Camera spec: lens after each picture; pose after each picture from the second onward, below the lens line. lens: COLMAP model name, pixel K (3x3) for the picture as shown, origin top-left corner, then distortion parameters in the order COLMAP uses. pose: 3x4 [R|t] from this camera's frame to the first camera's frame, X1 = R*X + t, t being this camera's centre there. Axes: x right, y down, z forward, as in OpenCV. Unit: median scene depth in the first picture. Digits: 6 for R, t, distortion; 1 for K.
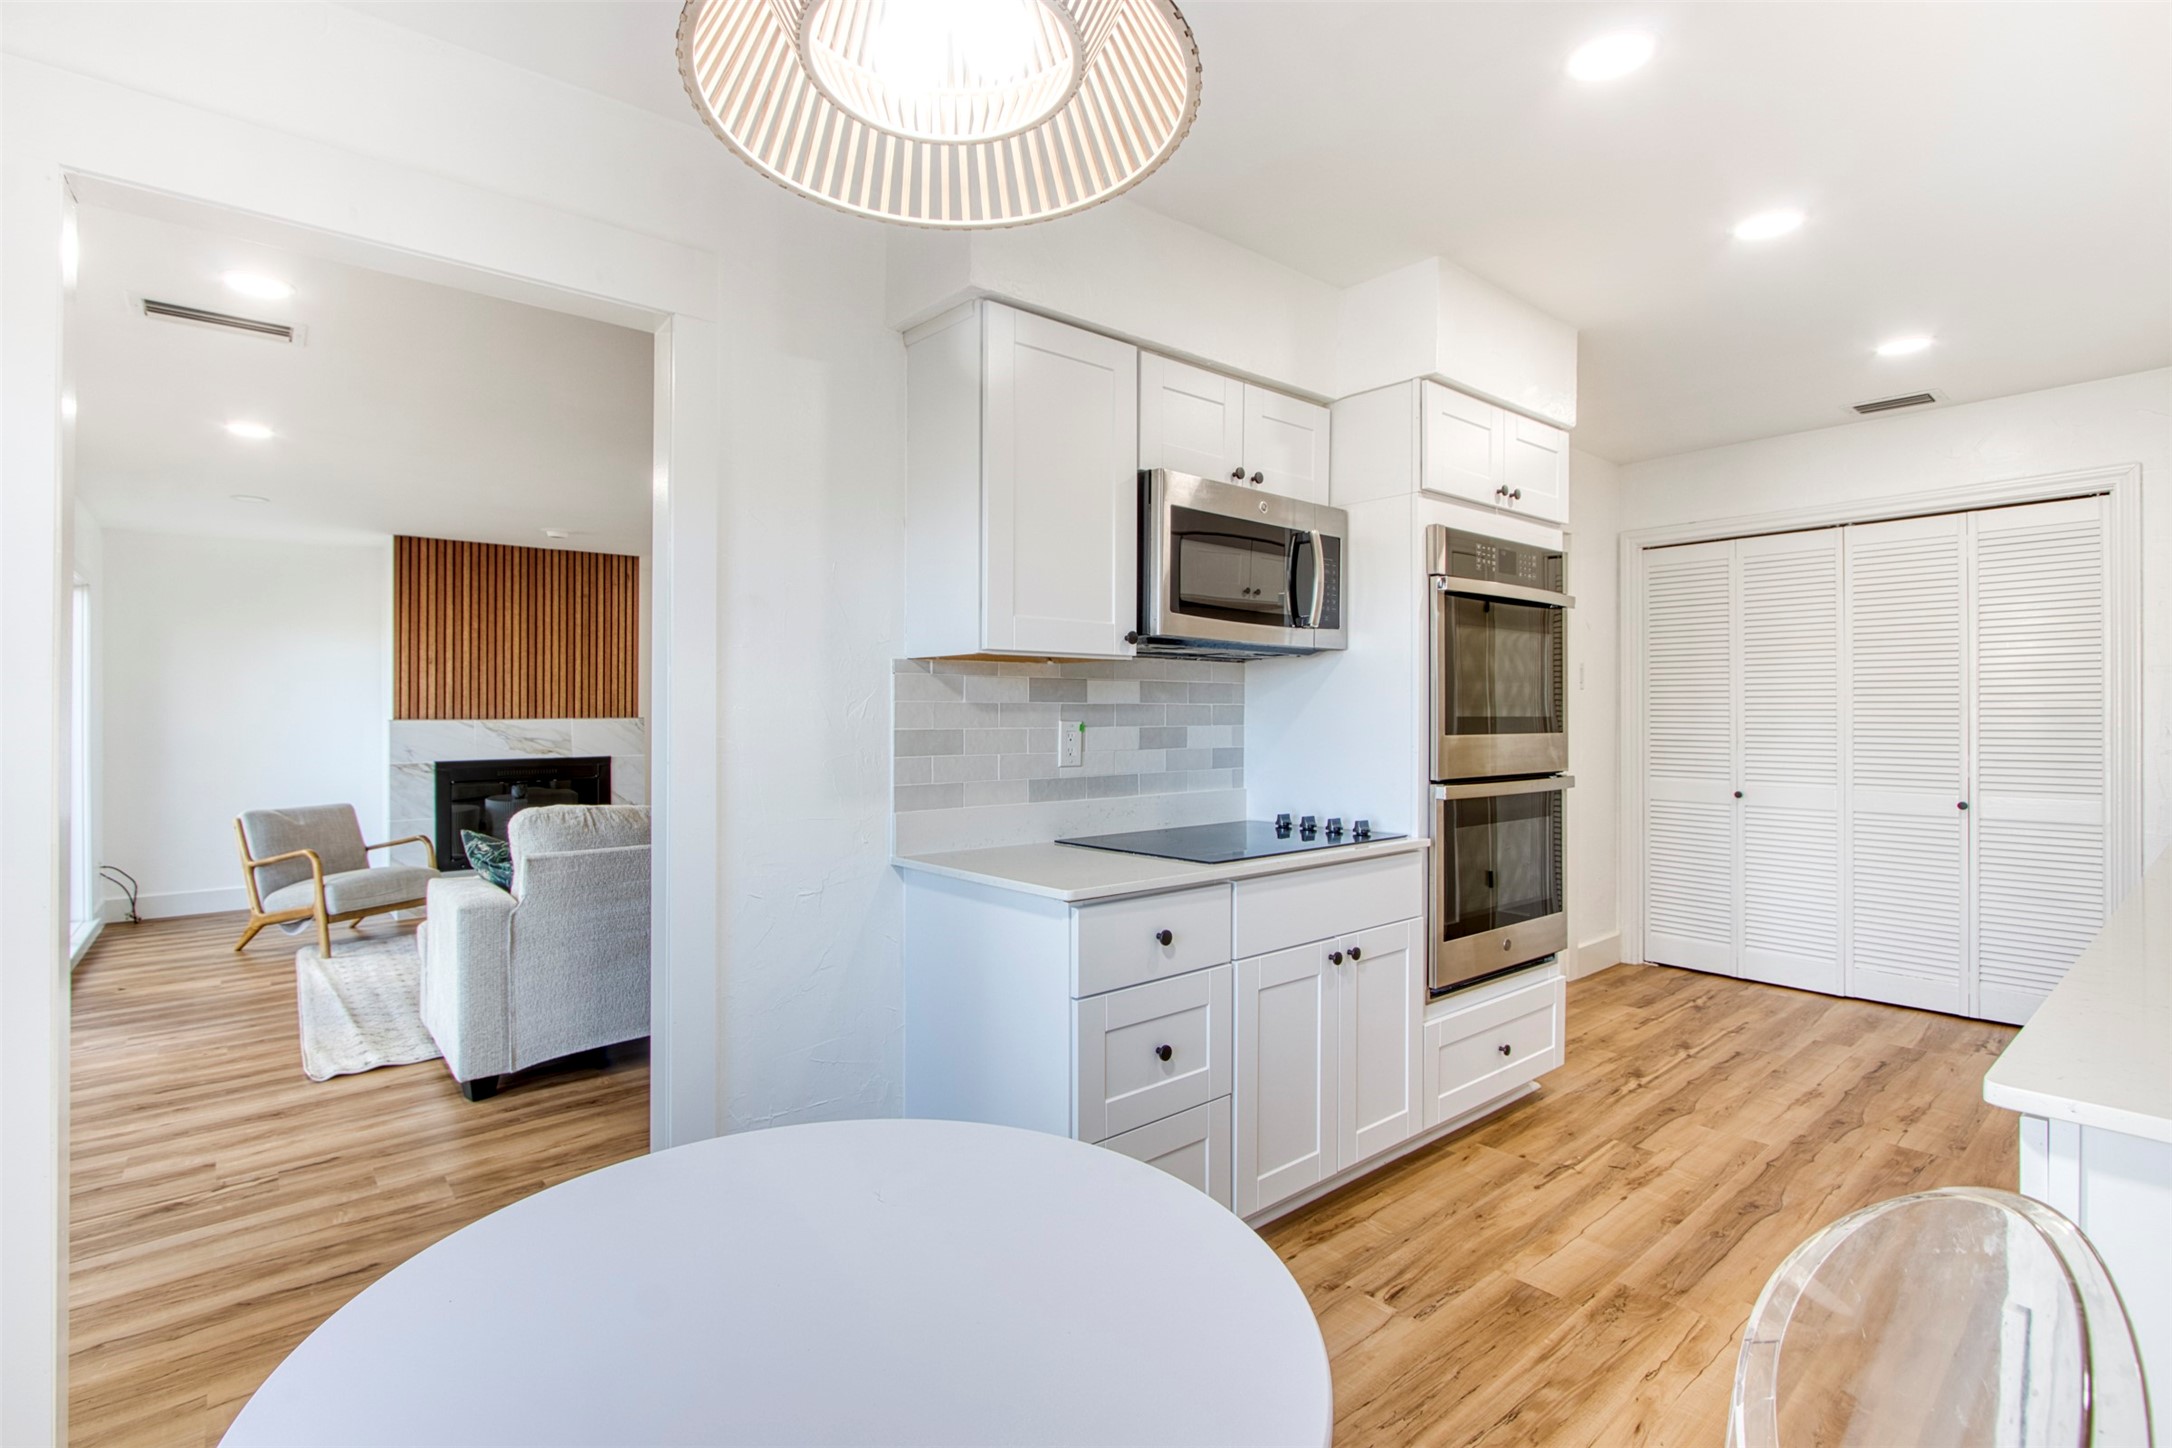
lens RADIAL K [[1017.2, 0, 1044.5], [0, 1017.2, 712.5], [0, 0, 1]] dist [-0.016173, 0.002349]
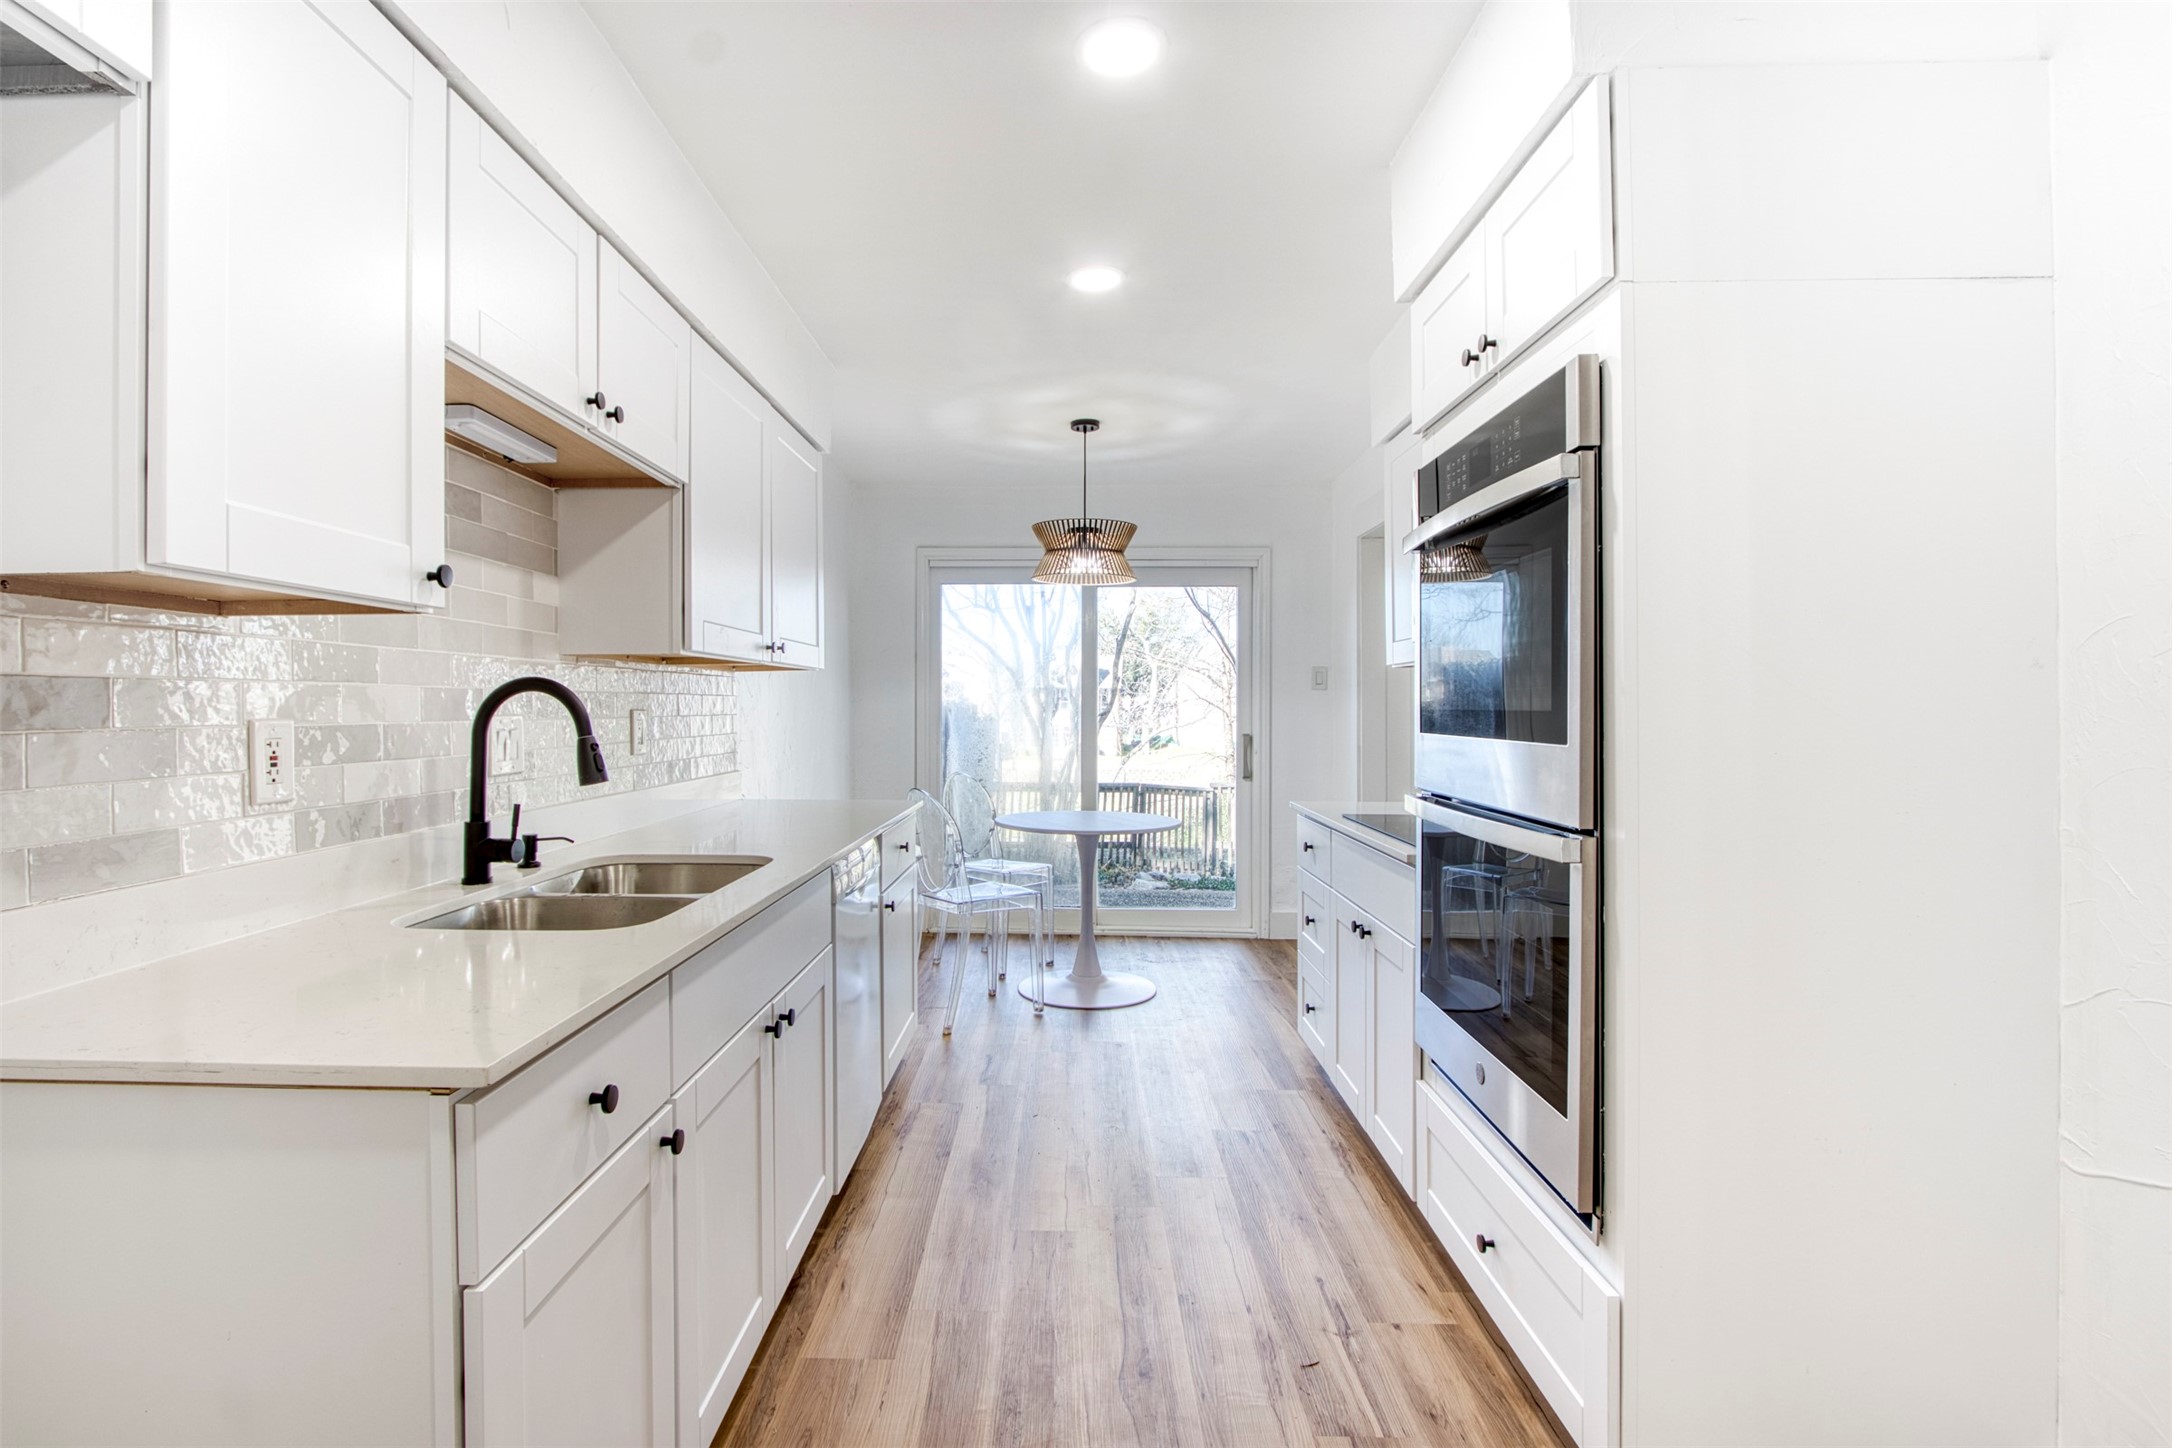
lens RADIAL K [[1017.2, 0, 1045.0], [0, 1017.2, 709.5], [0, 0, 1]] dist [-0.016173, 0.002349]
pose [[-0.652868, 0.003351, -0.757464, 1.105502], [0.002693, 0.999994, 0.002104, 0.002119], [0.757467, -0.000666, -0.652874, 1.204131]]
